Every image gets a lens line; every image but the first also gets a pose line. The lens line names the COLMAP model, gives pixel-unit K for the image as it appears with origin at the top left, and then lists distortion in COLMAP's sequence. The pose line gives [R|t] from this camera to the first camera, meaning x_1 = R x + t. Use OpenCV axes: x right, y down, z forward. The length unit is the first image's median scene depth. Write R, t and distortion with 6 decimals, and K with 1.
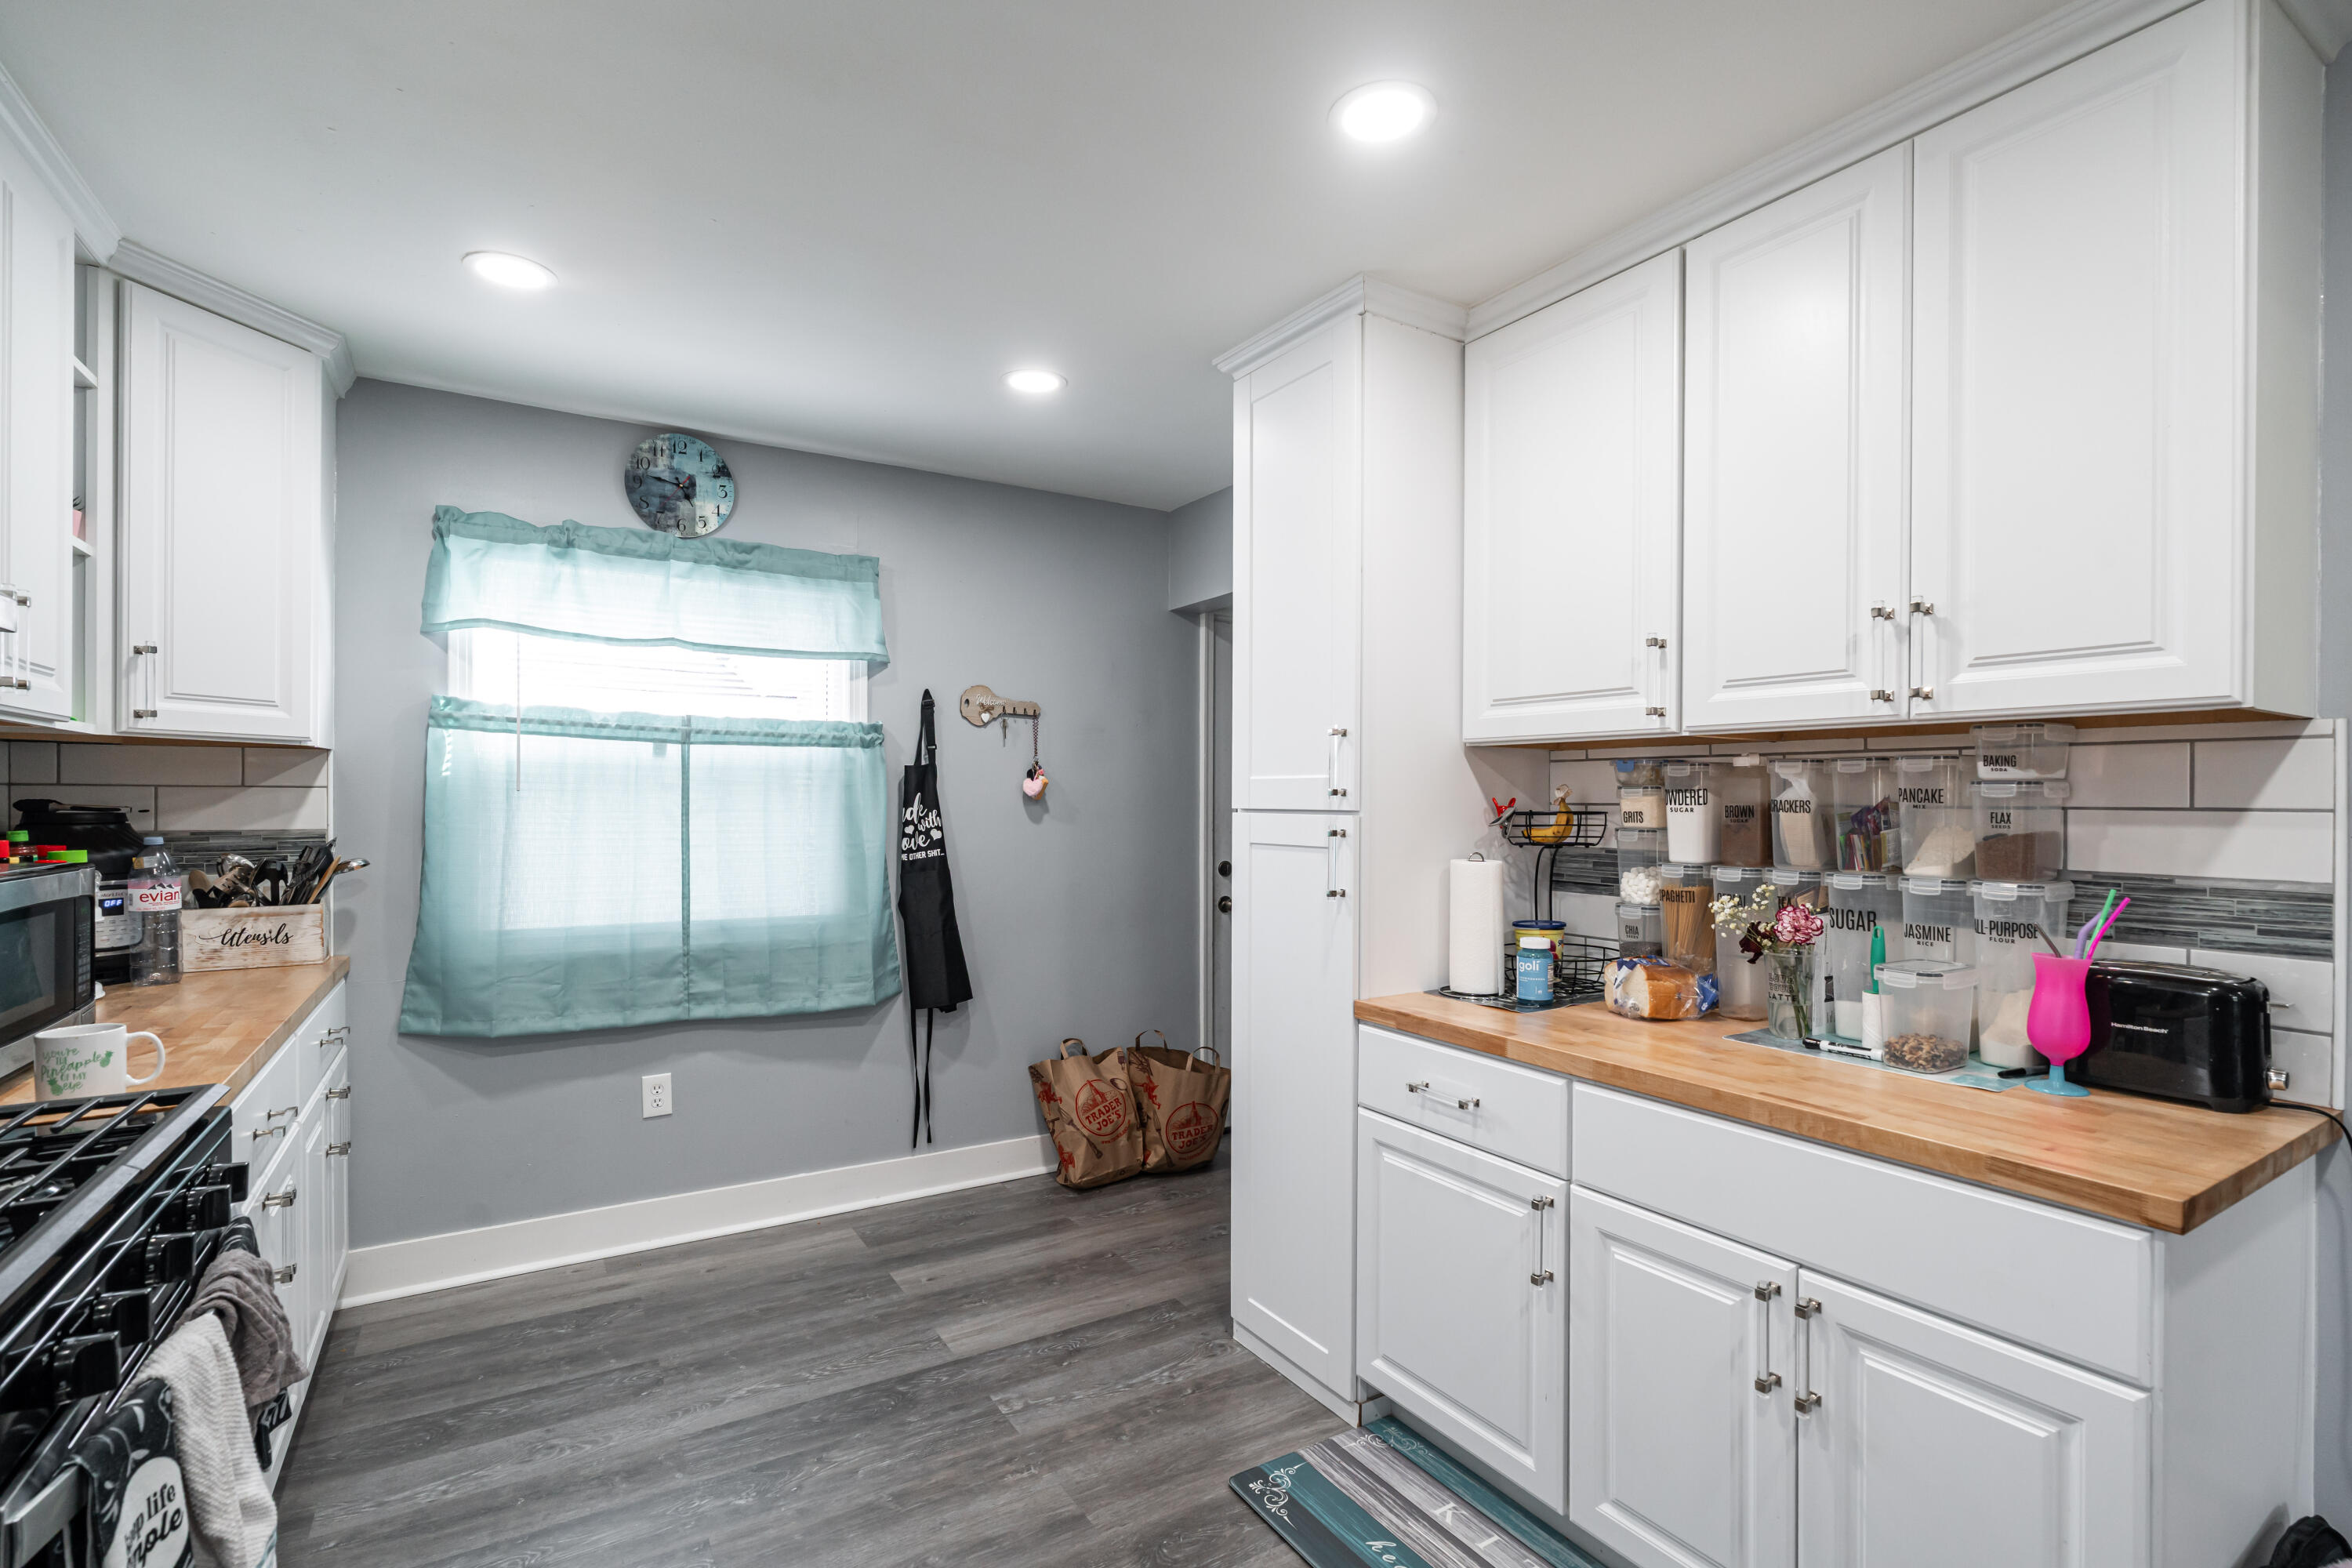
lens RADIAL K [[1095.3, 0, 1139.8], [0, 1095.3, 800.6], [0, 0, 1]] dist [-0.001839, -0.000006]
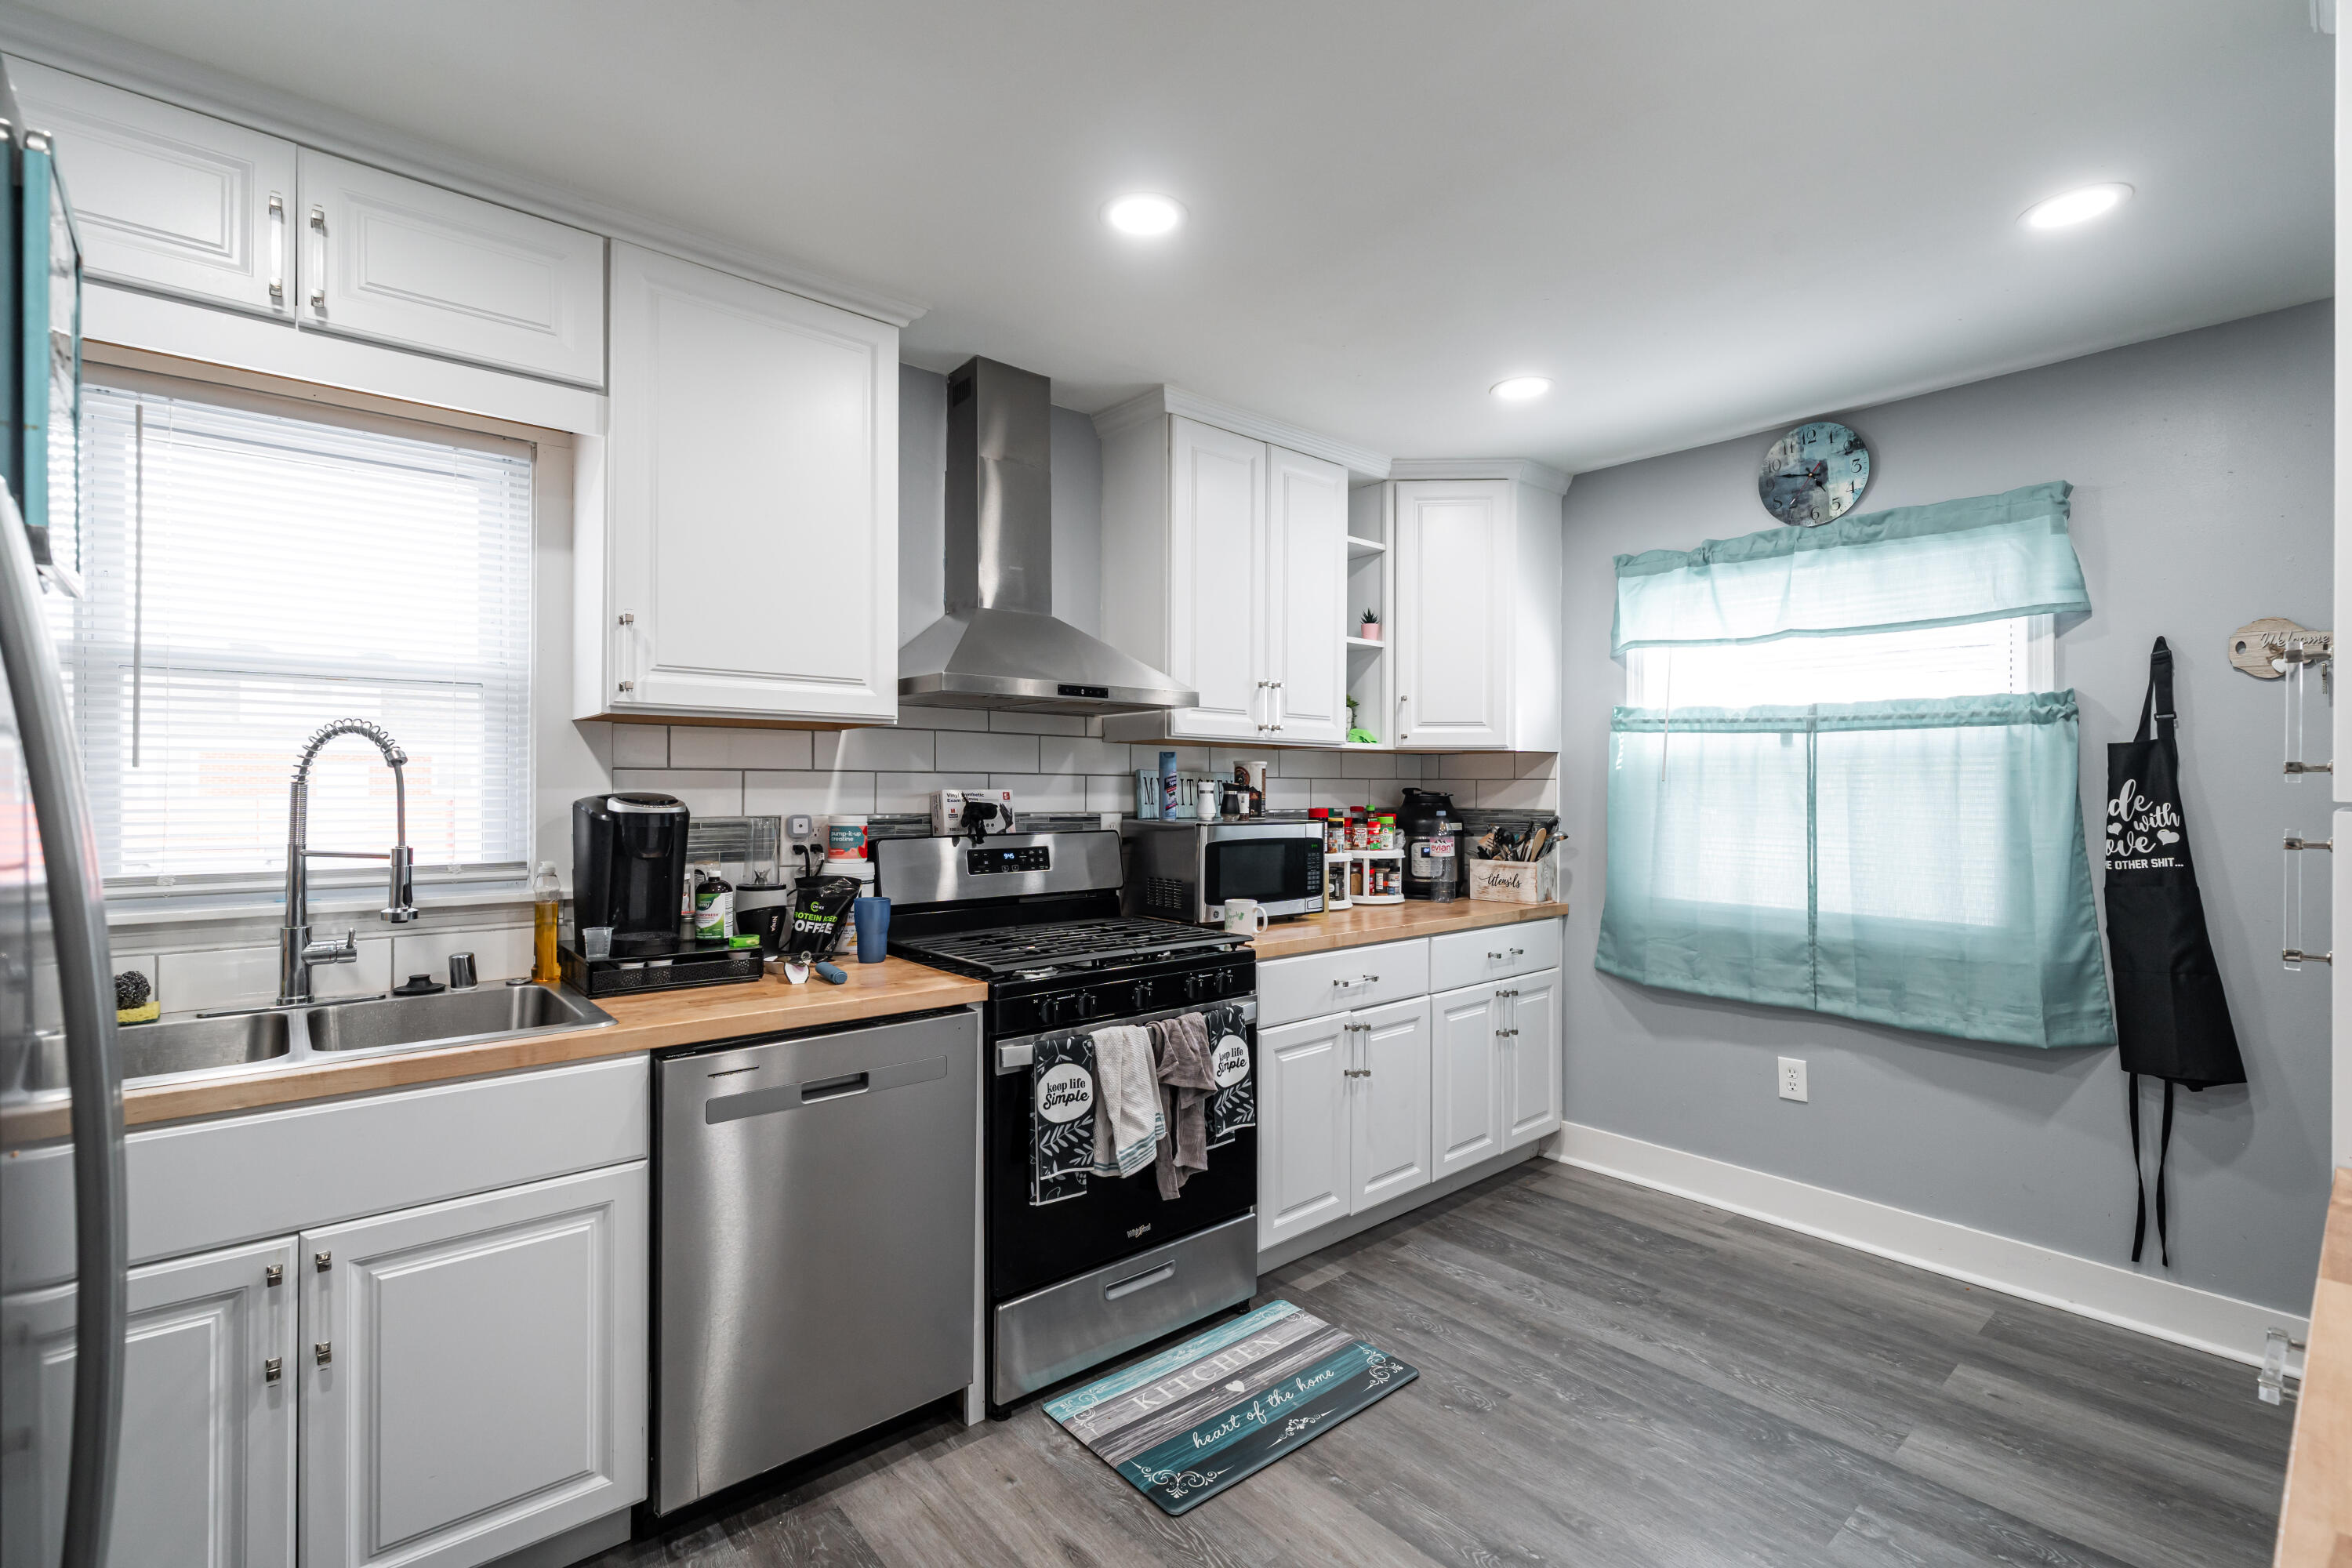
lens RADIAL K [[1071.7, 0, 1181.8], [0, 1071.7, 781.1], [0, 0, 1]] dist [-0.000441, 0.000390]
pose [[0.156405, -0.009457, -0.987648, 0.460335], [-0.006211, 0.999925, -0.010558, 0.006315], [0.987674, 0.007786, 0.156334, 0.283701]]
